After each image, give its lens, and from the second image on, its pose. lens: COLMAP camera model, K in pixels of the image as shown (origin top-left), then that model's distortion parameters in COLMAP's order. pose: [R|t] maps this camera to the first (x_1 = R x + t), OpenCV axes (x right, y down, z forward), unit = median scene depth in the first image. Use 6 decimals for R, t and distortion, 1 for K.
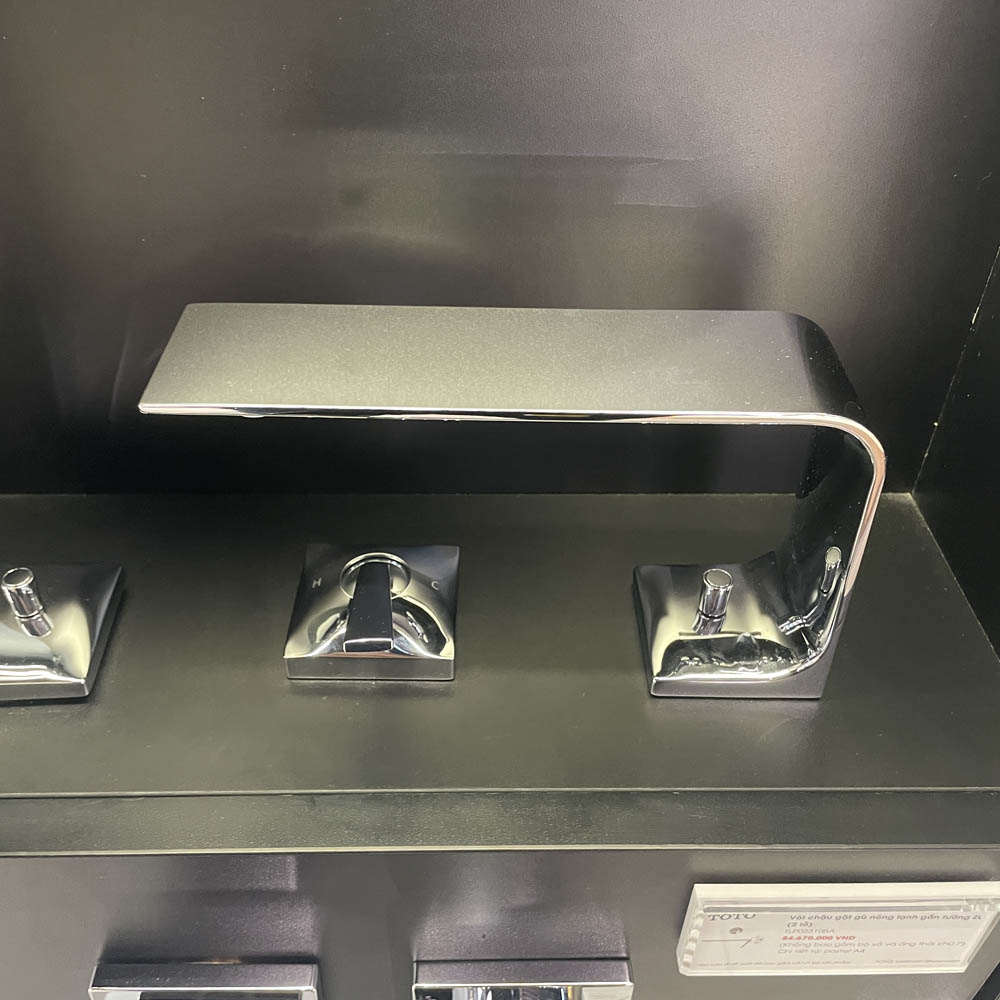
lens RADIAL K [[1029.5, 0, 500.0], [0, 1029.5, 500.0], [0, 0, 1]] dist [-0.000020, -0.025845]
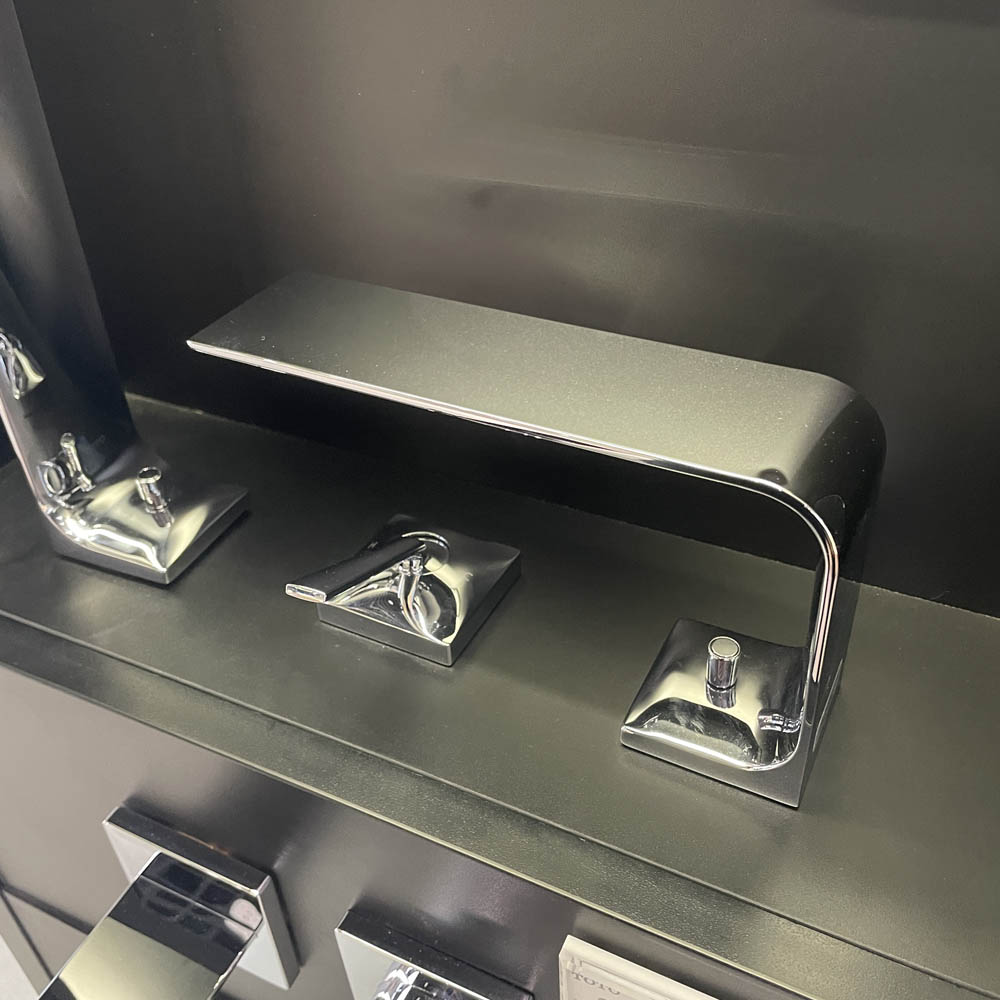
lens RADIAL K [[1029.5, 0, 500.0], [0, 1029.5, 500.0], [0, 0, 1]] dist [-0.000020, -0.025845]
pose [[0.891337, 0.239631, -0.384831, 0.363361], [-0.248539, 0.968238, 0.027252, -0.029005], [0.379139, 0.071355, 0.922585, 0.049970]]
